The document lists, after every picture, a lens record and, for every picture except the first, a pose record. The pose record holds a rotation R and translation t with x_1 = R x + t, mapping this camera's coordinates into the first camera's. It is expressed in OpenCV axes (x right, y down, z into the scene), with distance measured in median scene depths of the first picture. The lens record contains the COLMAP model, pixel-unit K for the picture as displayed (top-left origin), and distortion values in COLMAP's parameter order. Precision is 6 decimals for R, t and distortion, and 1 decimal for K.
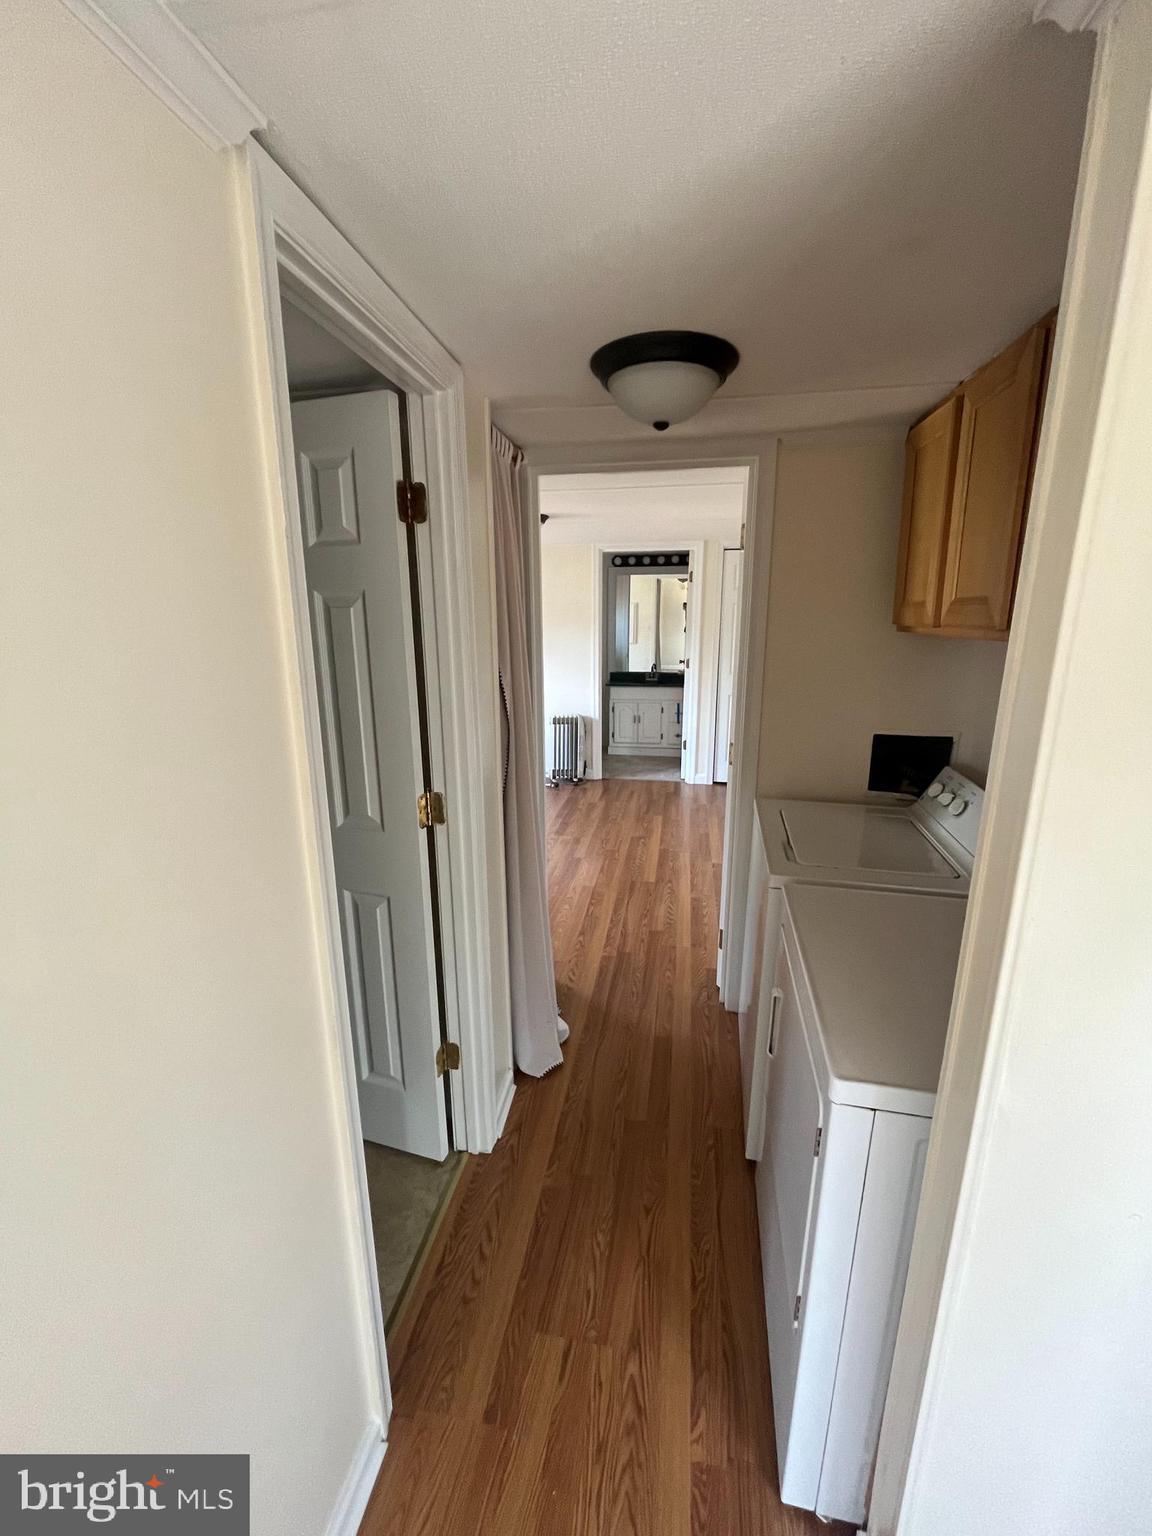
lens RADIAL K [[629.5, 0, 576.0], [0, 629.5, 768.0], [0, 0, 1]] dist [-0.001967, -0.000352]
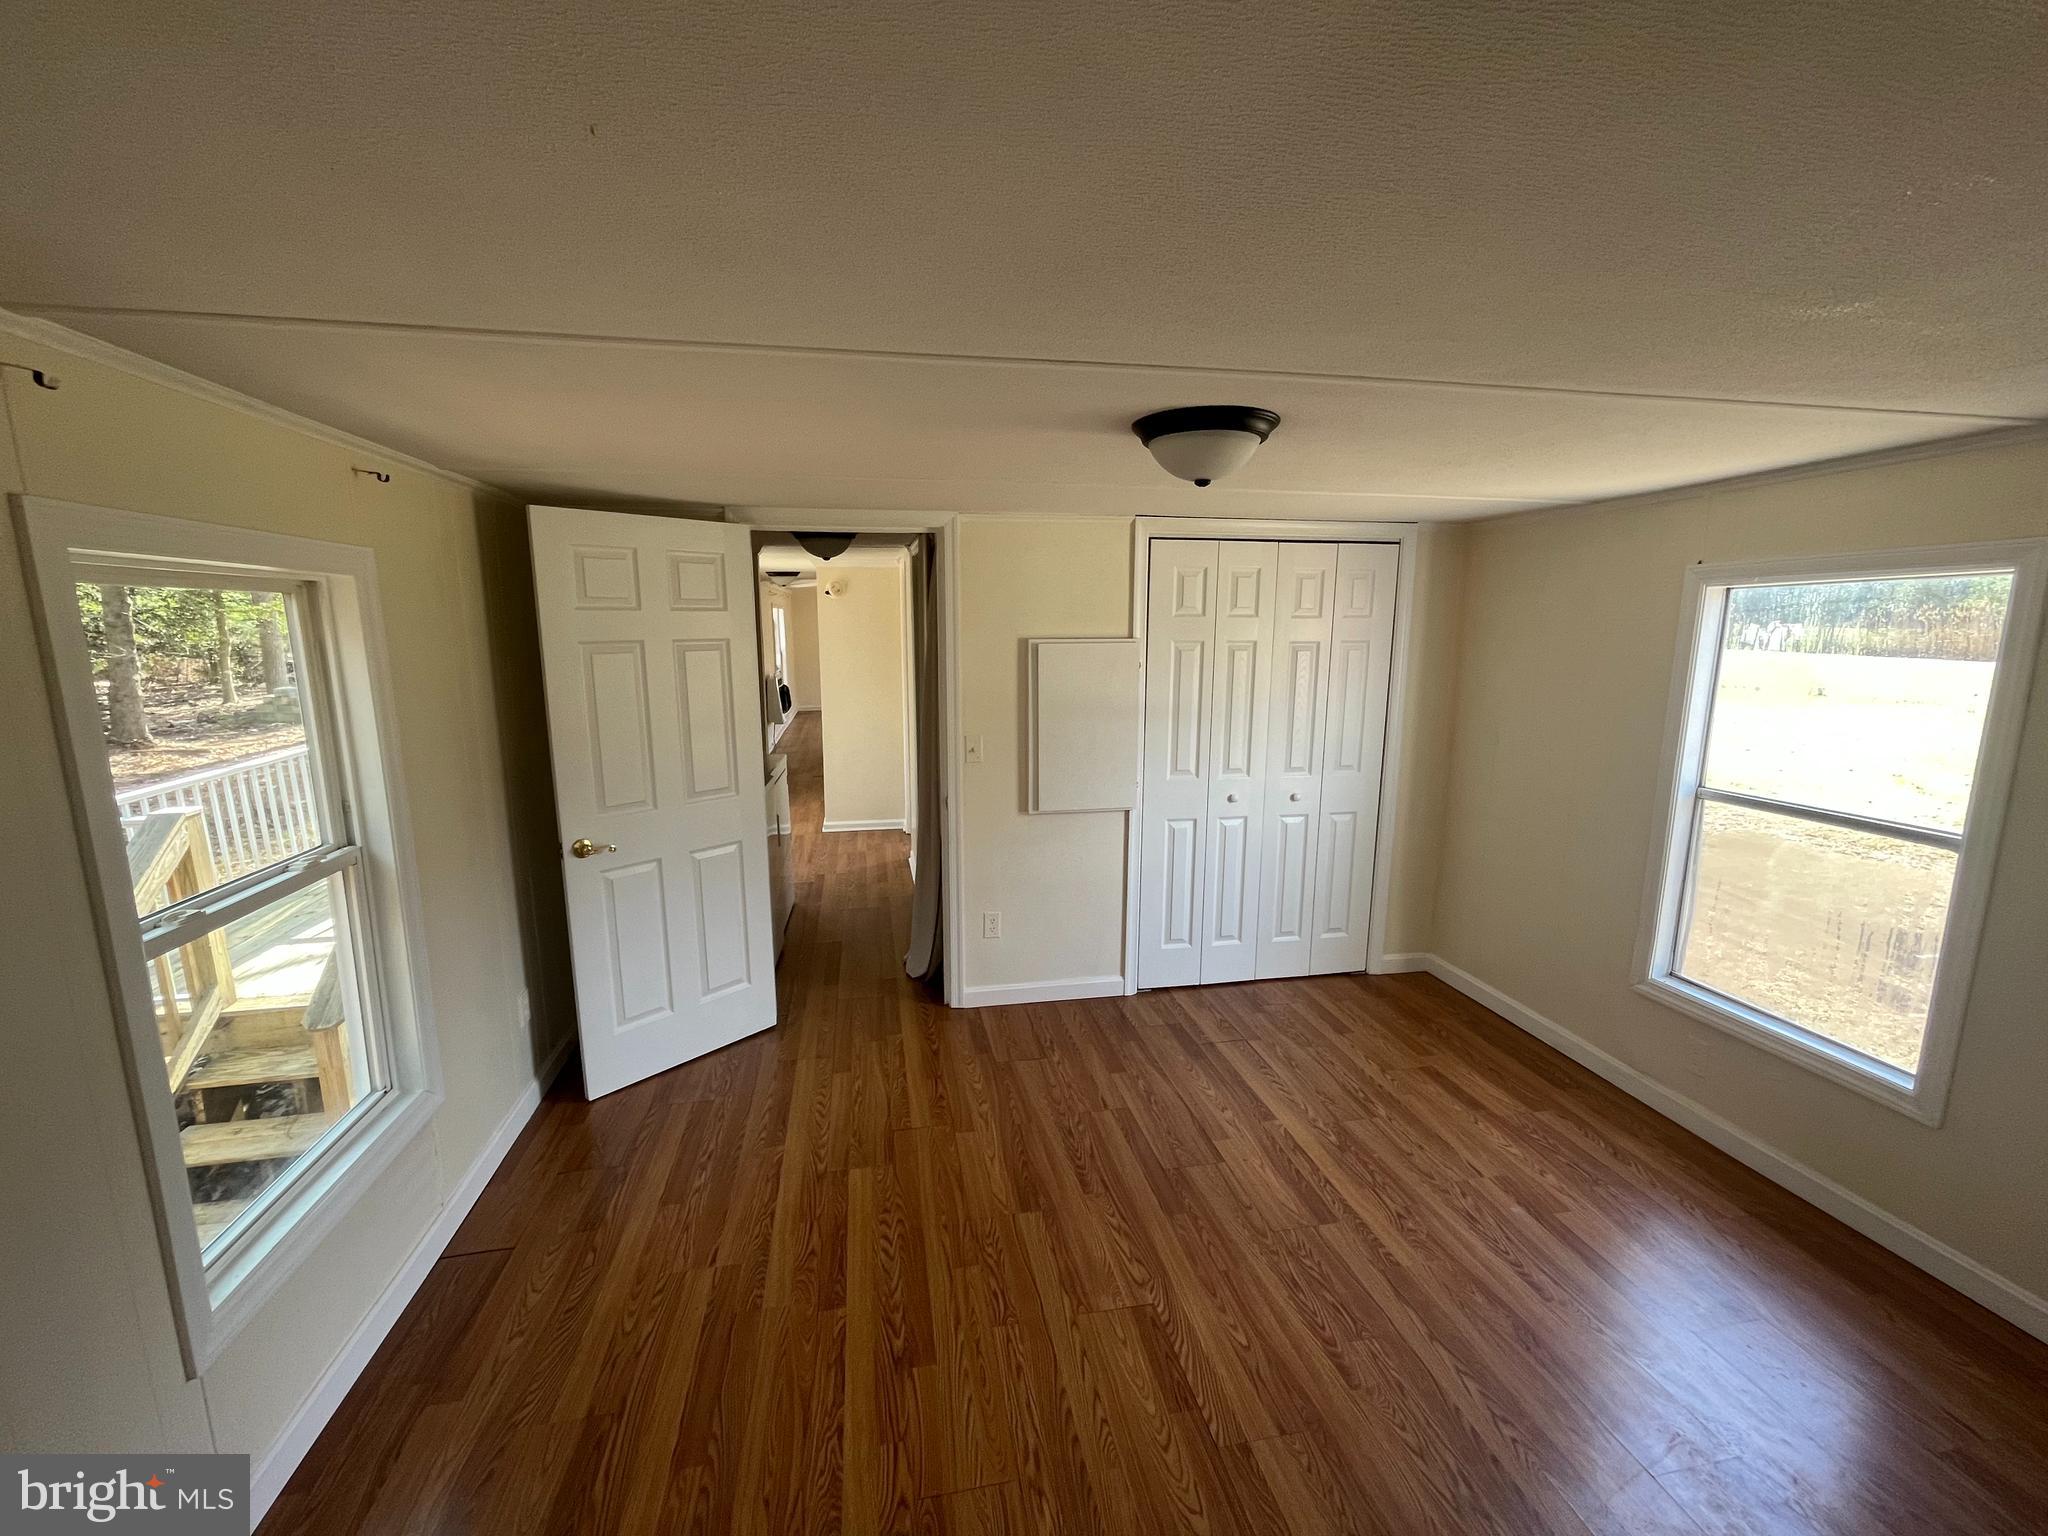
lens RADIAL K [[839.3, 0, 1016.8], [0, 839.3, 773.8], [0, 0, 1]] dist [-0.001967, -0.000352]
pose [[-0.938392, 0.070718, -0.338258, 0.134351], [-0.076079, 0.912544, 0.401839, -0.266130], [0.337093, 0.402817, -0.850944, 0.976879]]
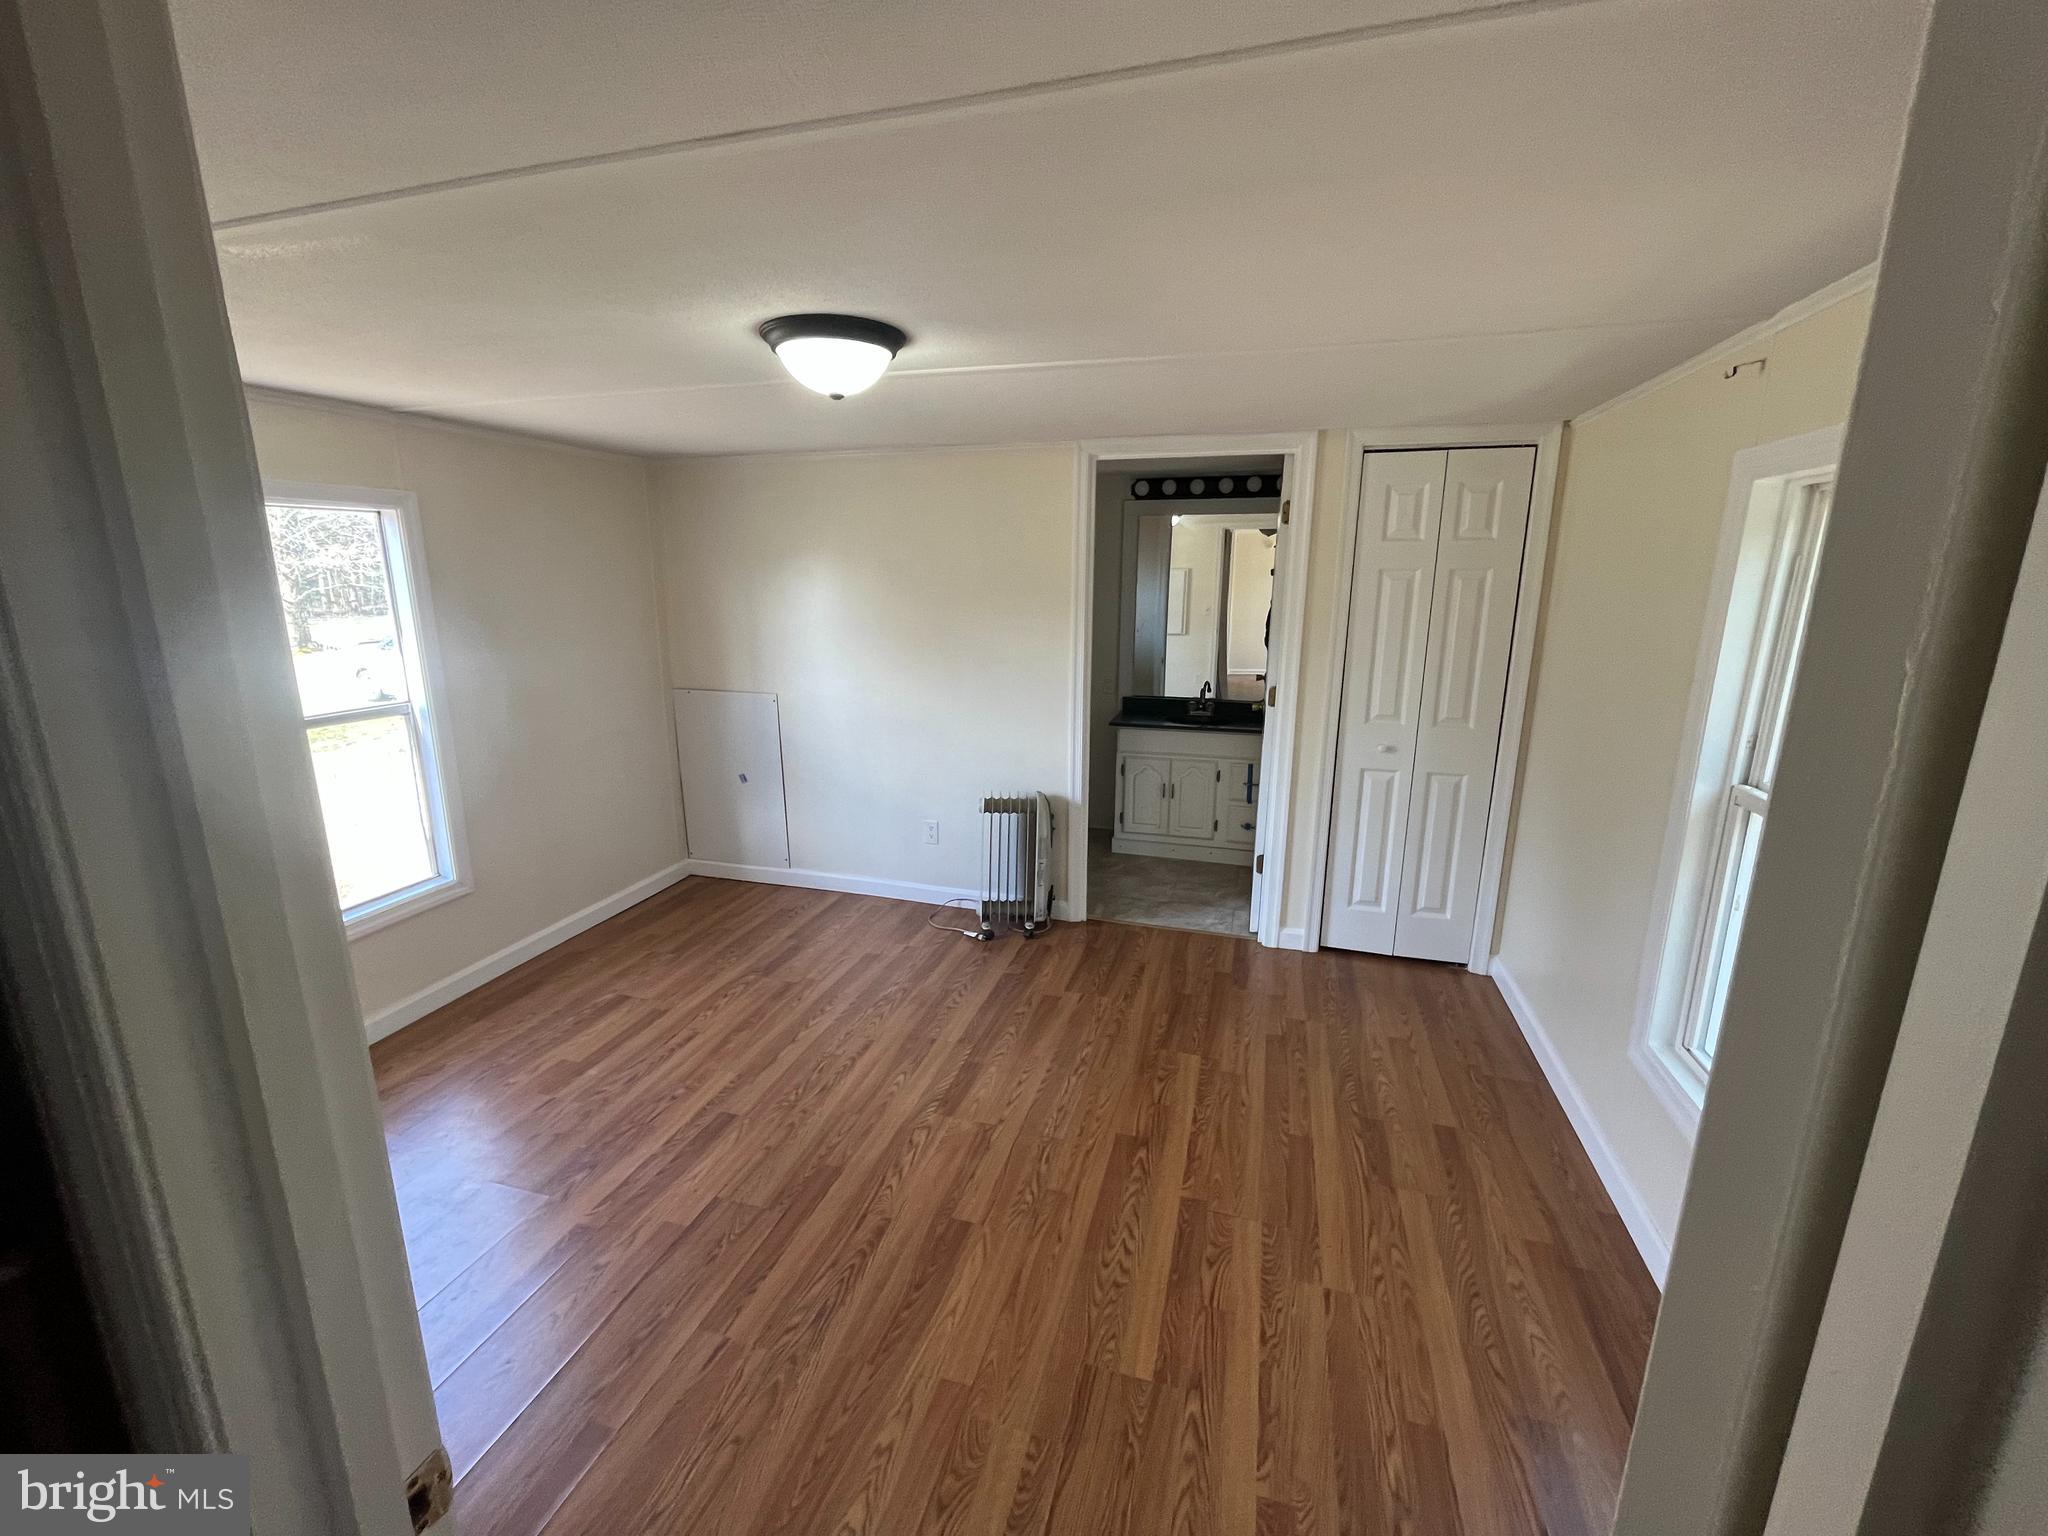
lens RADIAL K [[839.3, 0, 1016.8], [0, 839.3, 773.8], [0, 0, 1]] dist [-0.001967, -0.000352]
pose [[0.992790, 0.037299, -0.113919, 0.059694], [-0.039145, 0.999135, -0.014005, -0.089598], [0.113298, 0.018363, 0.993391, 0.345951]]
